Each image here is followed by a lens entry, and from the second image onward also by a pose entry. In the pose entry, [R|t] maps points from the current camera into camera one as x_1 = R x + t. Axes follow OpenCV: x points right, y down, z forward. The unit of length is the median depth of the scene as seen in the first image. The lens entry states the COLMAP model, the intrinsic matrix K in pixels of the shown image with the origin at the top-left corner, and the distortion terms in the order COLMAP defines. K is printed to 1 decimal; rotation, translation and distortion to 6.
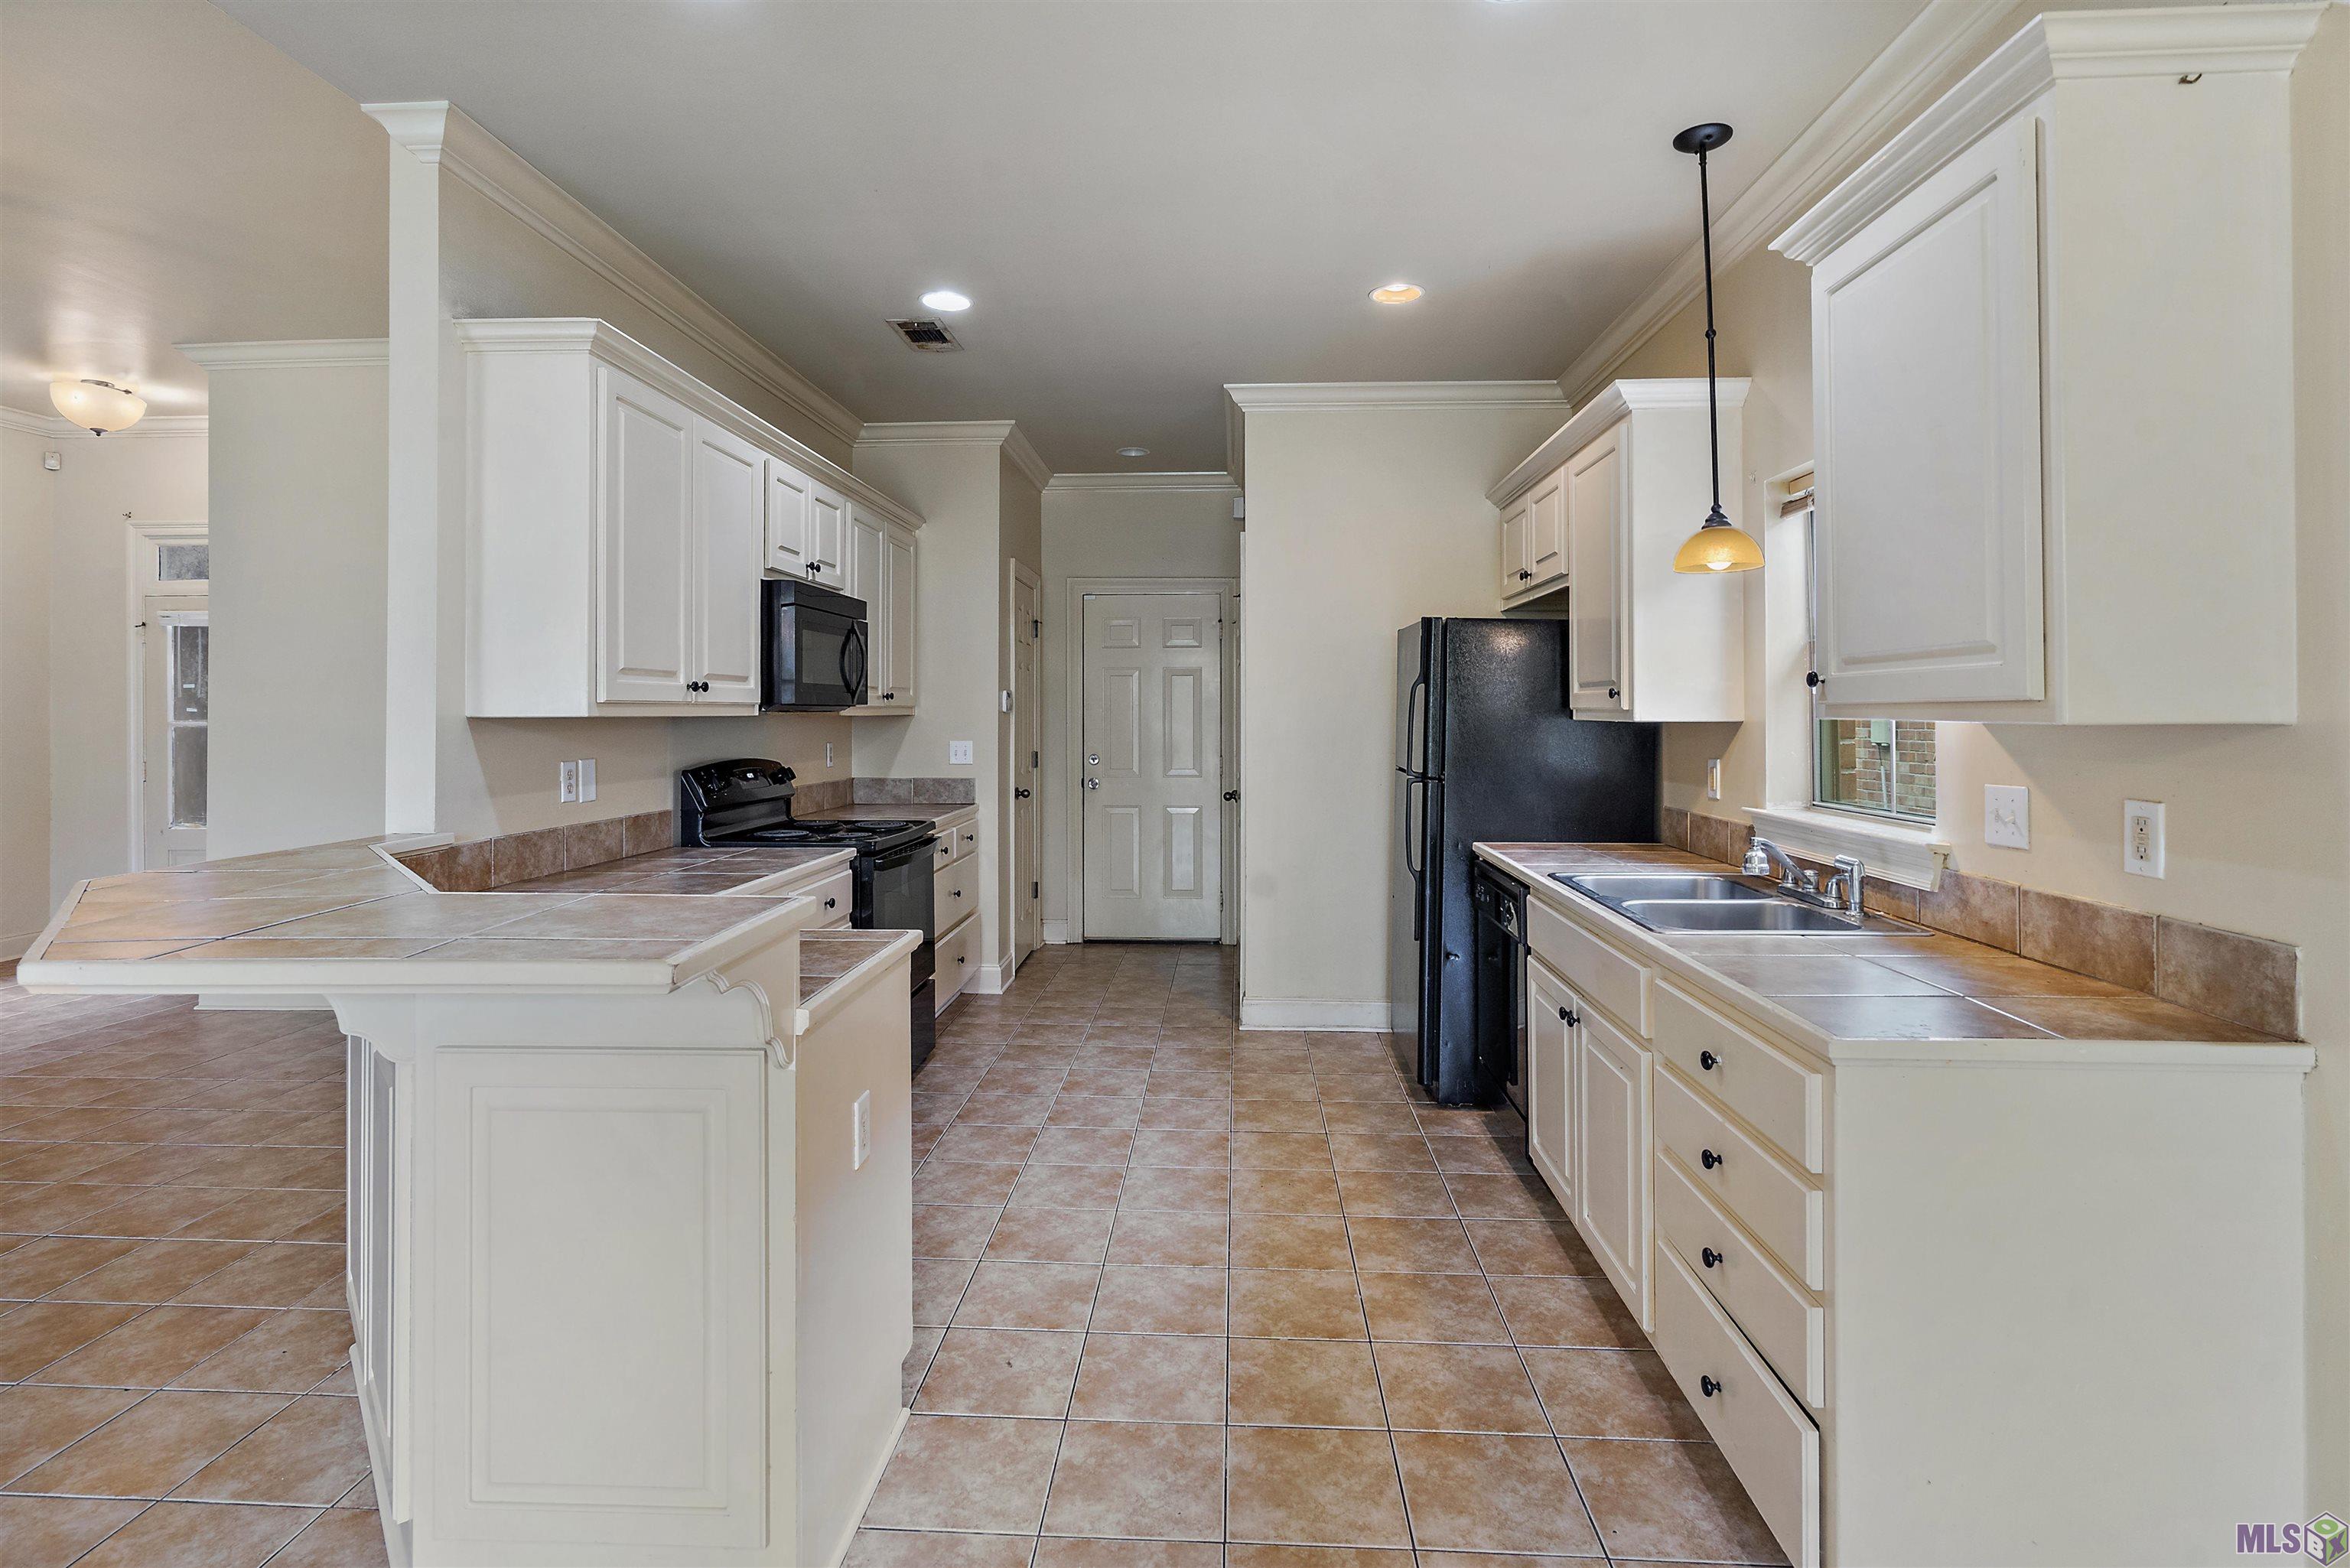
lens RADIAL K [[1163.4, 0, 1170.0], [0, 1163.4, 706.6], [0, 0, 1]] dist [-0.002081, 0.000833]
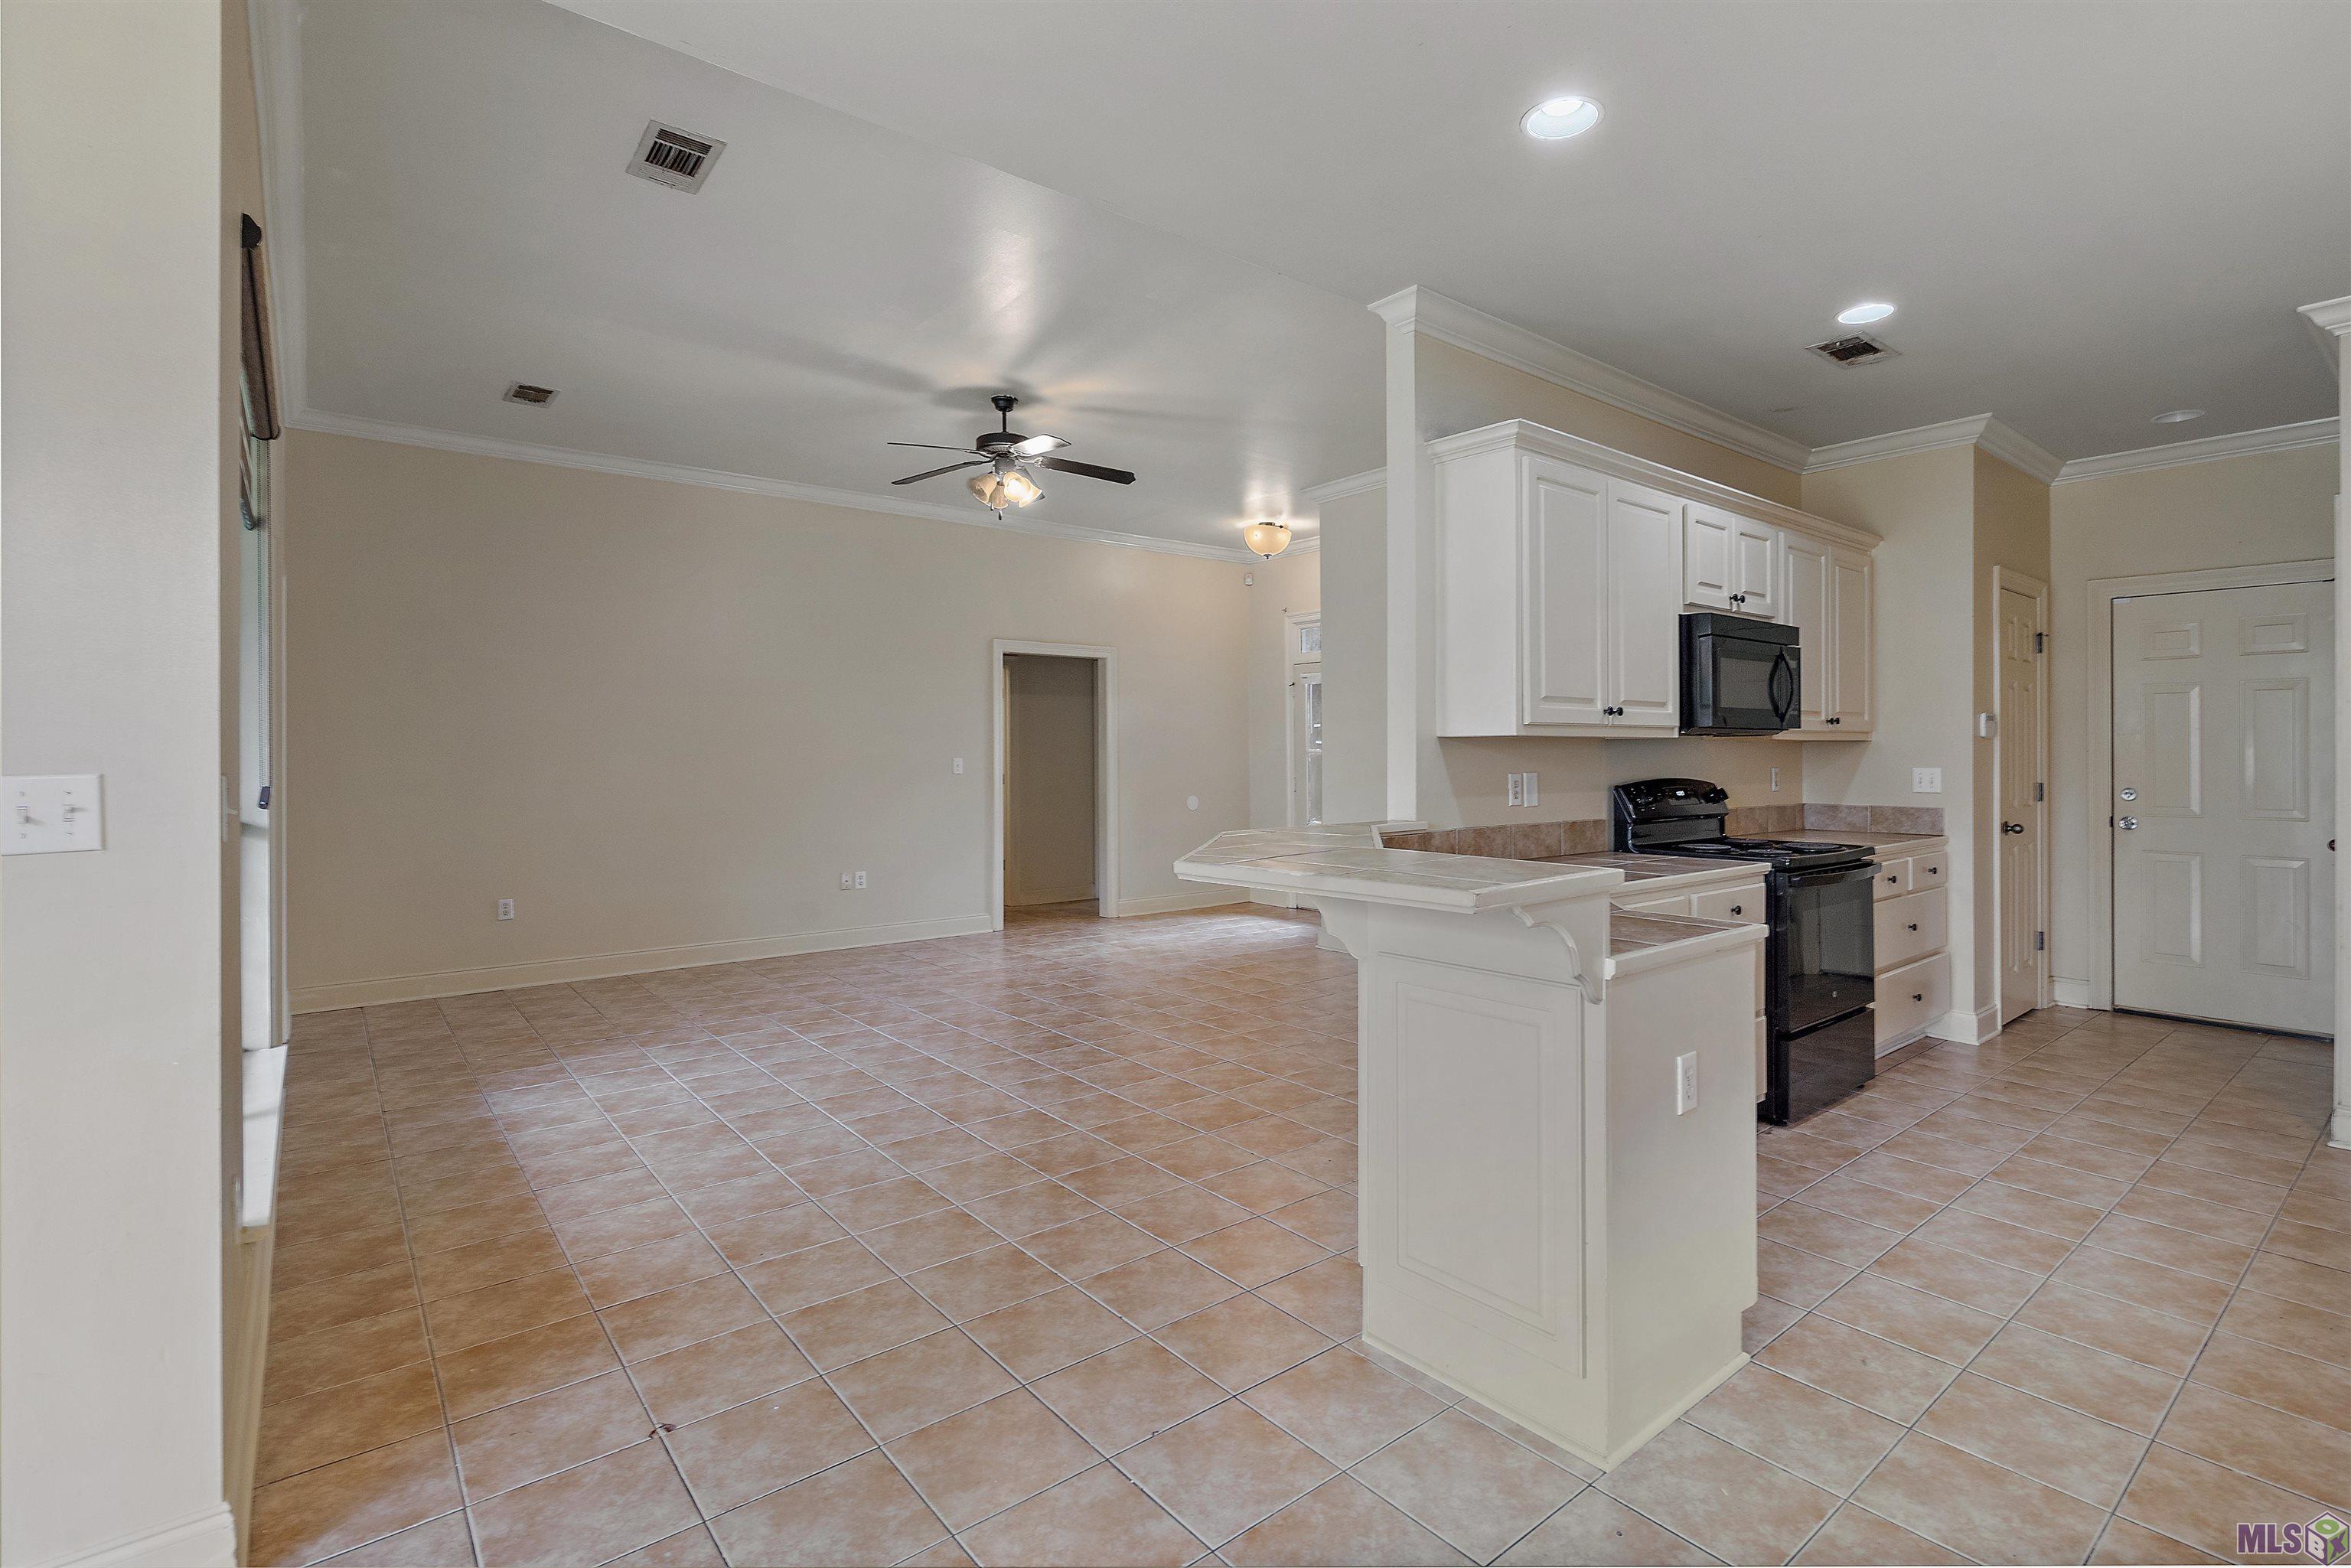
lens RADIAL K [[1090.4, 0, 1187.7], [0, 1090.4, 779.1], [0, 0, 1]] dist [-0.001772, 0.000141]
pose [[0.668216, 0.020496, -0.743685, 0.109557], [0.003060, 0.999536, 0.030296, 0.014427], [0.743961, -0.022520, 0.667844, -0.046849]]
